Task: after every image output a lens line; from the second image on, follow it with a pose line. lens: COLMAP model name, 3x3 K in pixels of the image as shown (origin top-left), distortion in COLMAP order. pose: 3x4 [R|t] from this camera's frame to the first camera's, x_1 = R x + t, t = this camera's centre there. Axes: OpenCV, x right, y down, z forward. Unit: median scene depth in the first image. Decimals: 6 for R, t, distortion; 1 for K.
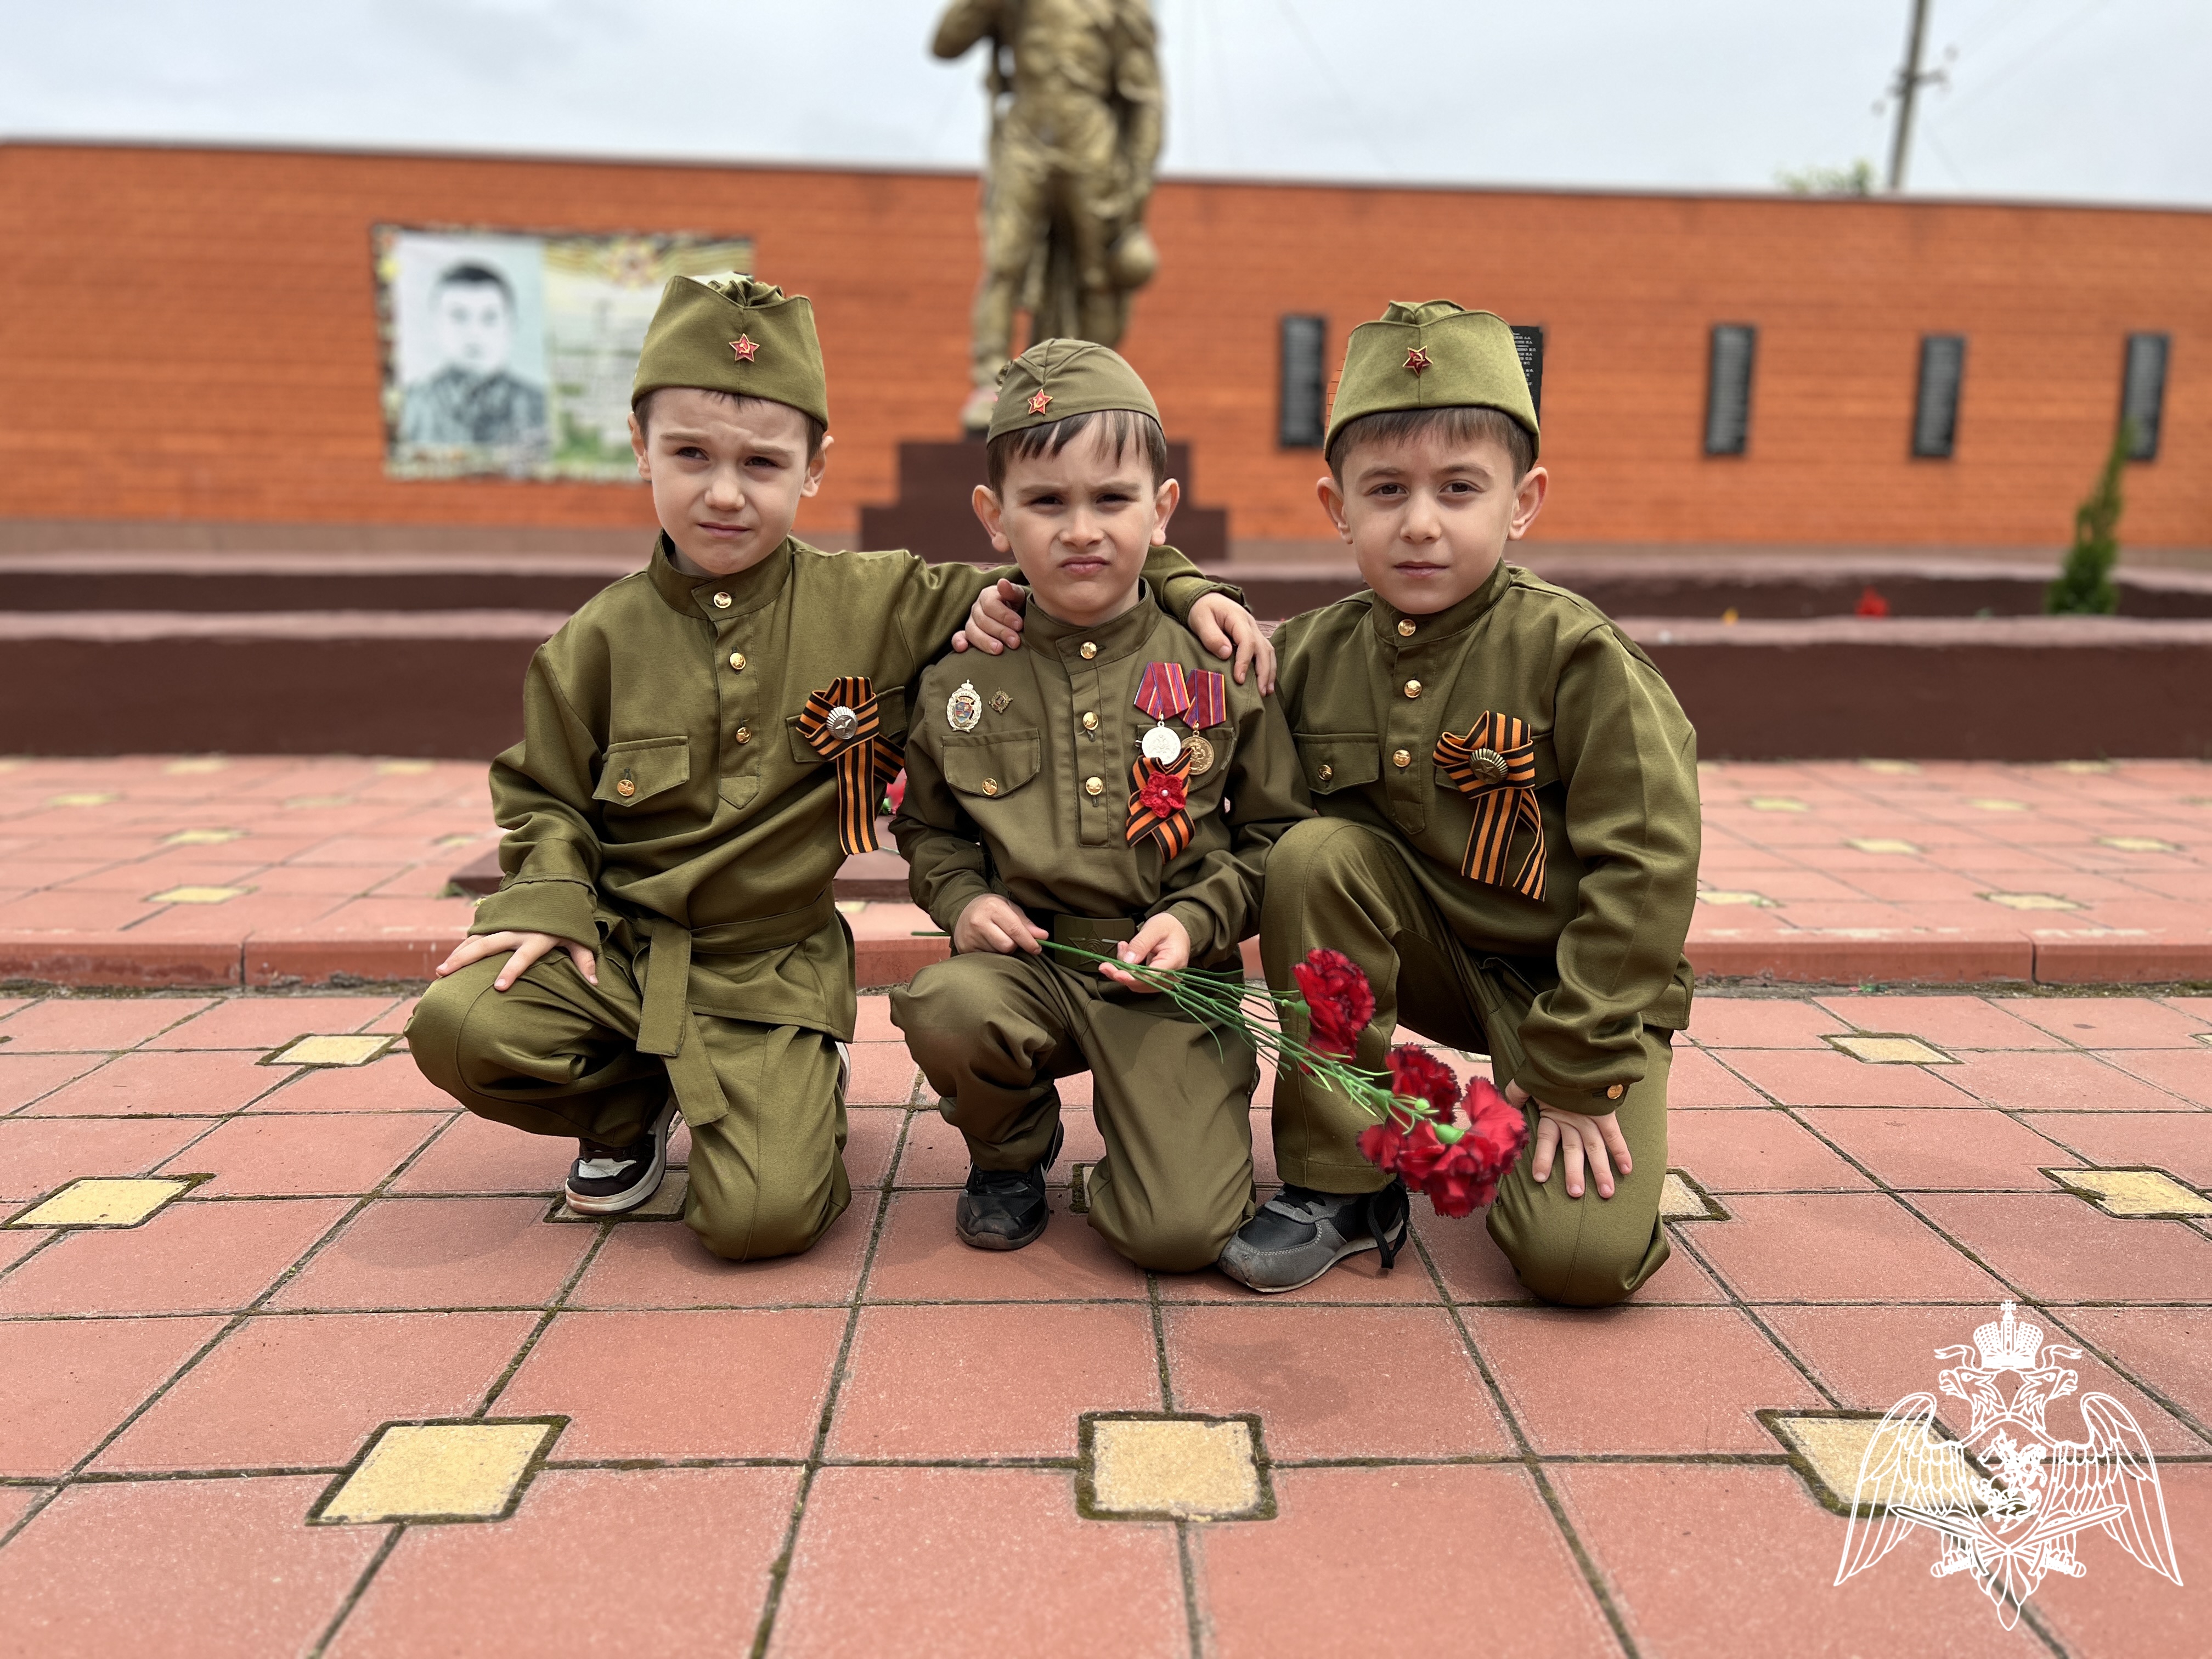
lens RADIAL K [[1658.2, 0, 1114.5], [0, 1658.2, 823.1], [0, 0, 1]] dist [0.047867, -0.048617]
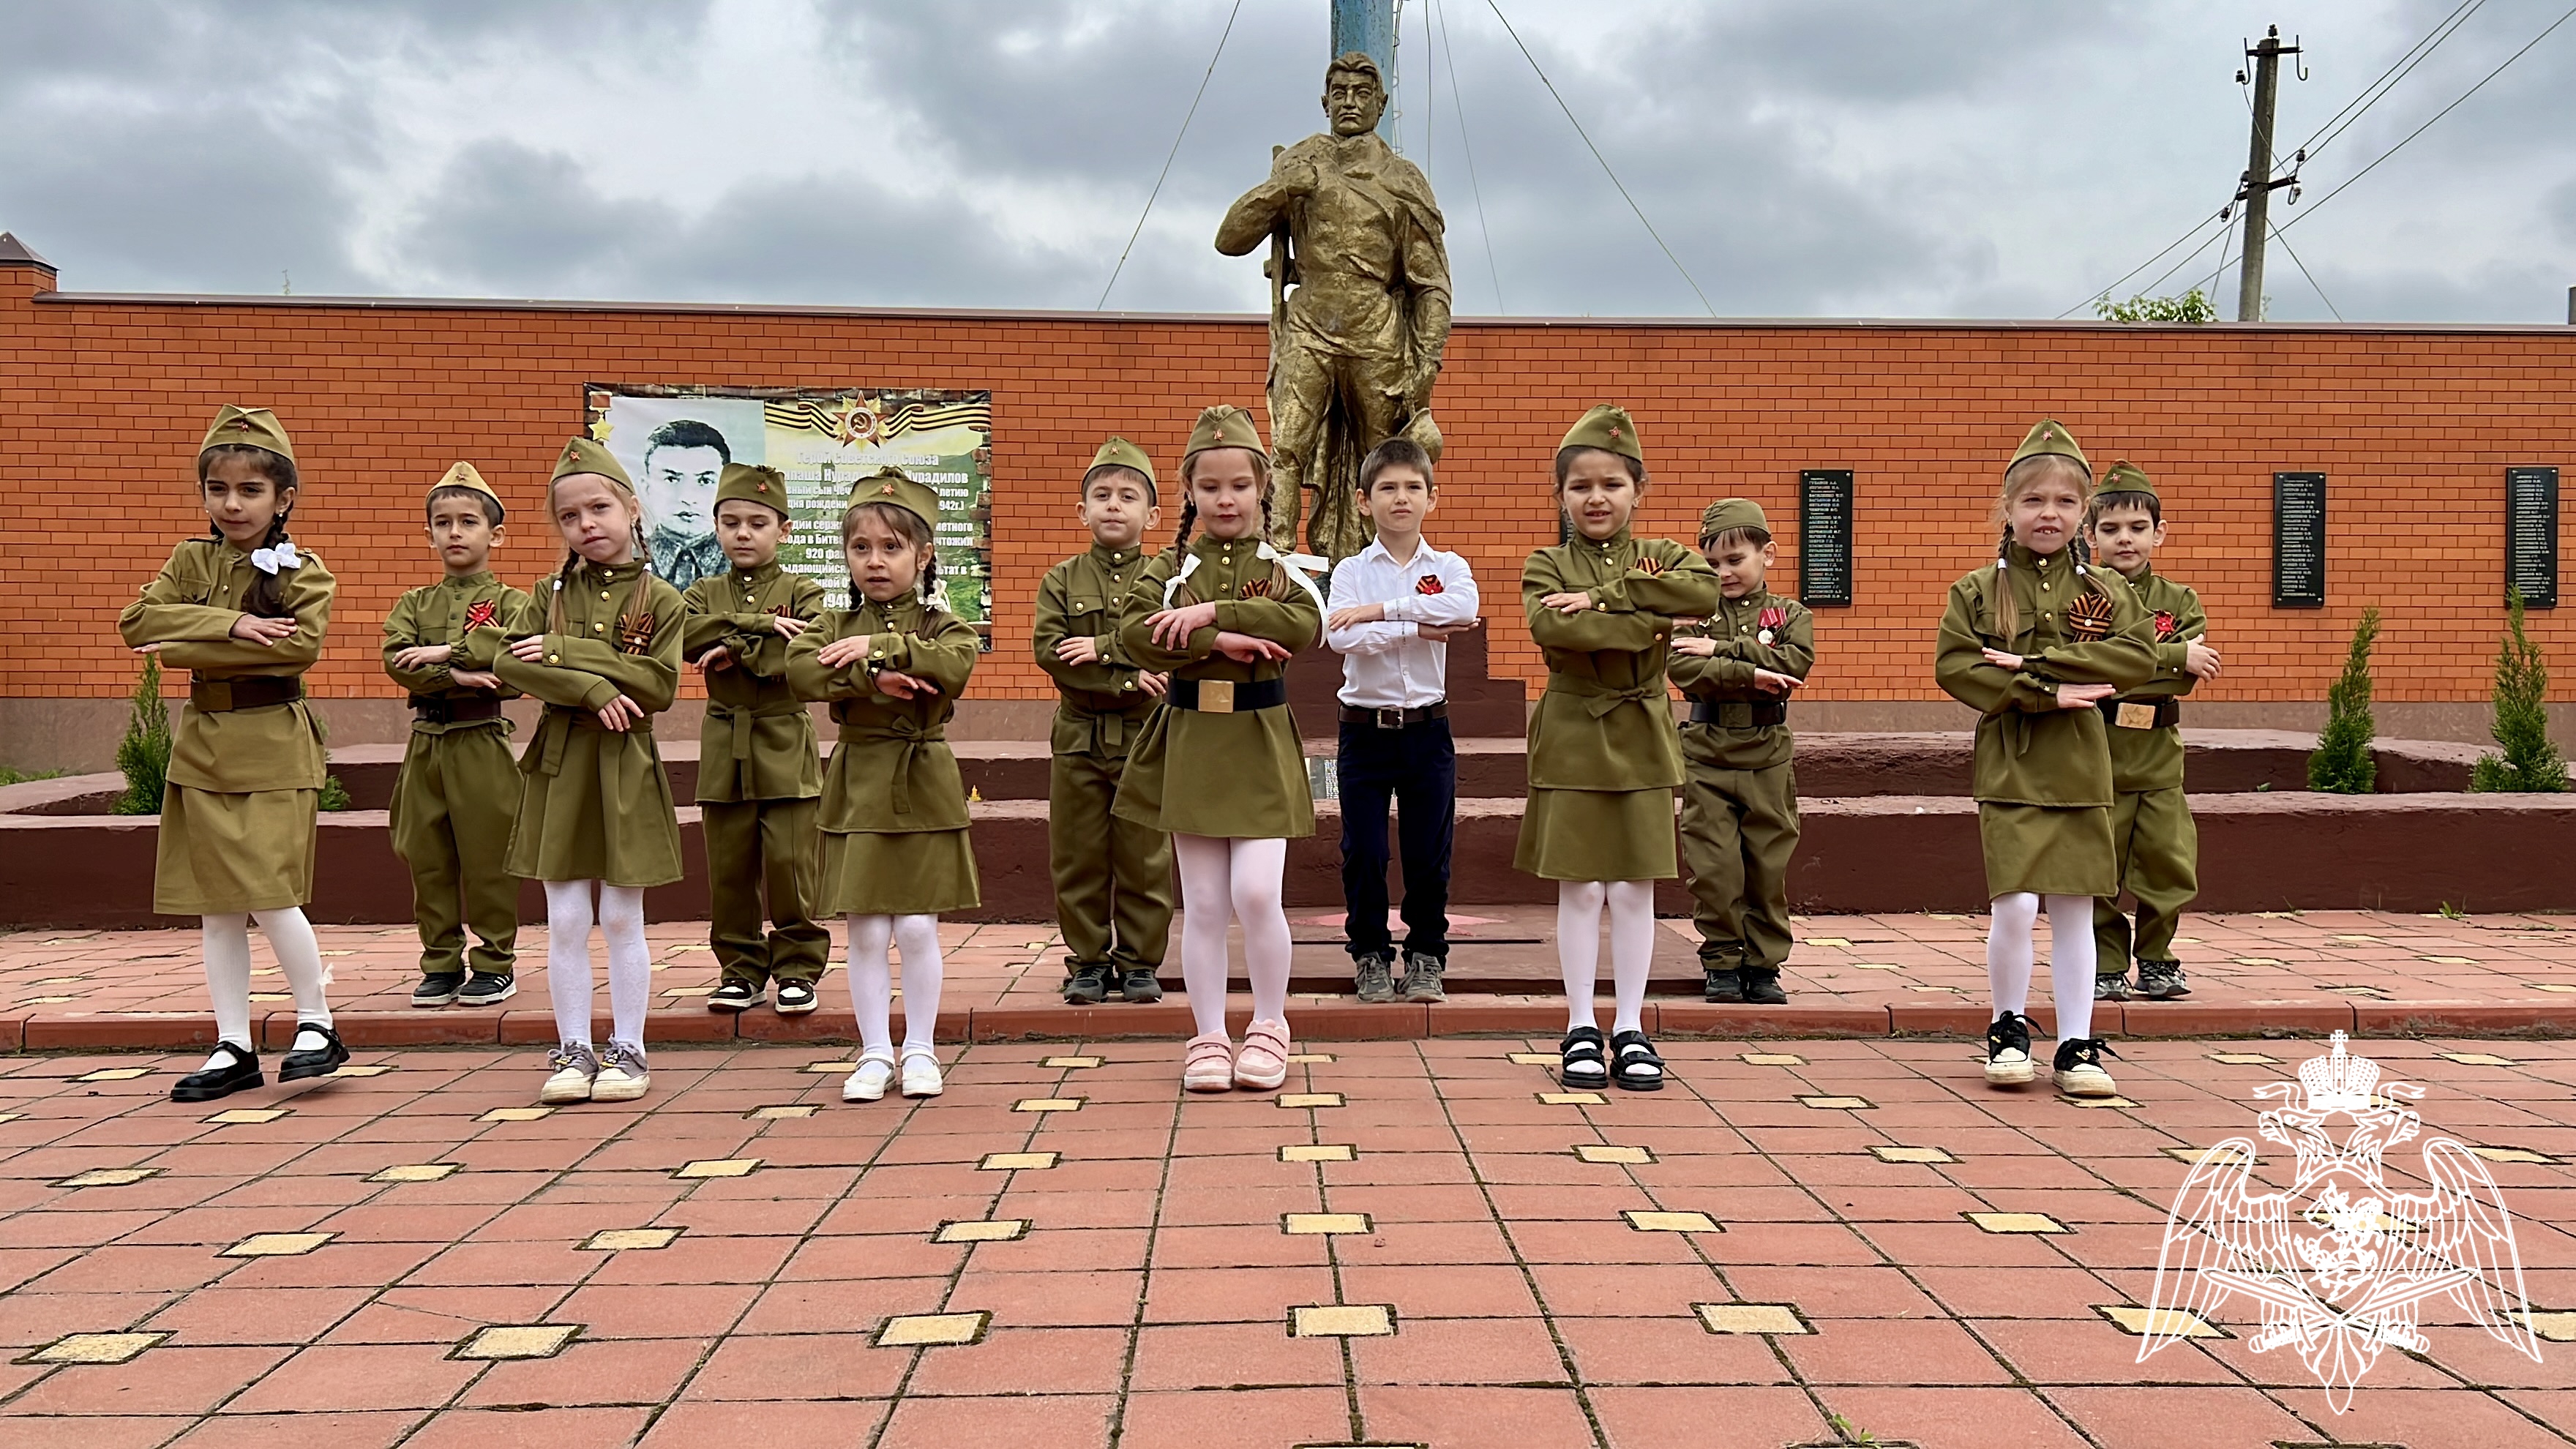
lens RADIAL K [[2277.2, 0, 1268.7], [0, 2277.2, 699.4], [0, 0, 1]] dist [0.010264, -0.014876]
pose [[0.999747, -0.009548, -0.020367, -0.037599], [0.006263, 0.987791, -0.155658, 0.016957], [0.021605, 0.155491, 0.987601, -0.223005]]
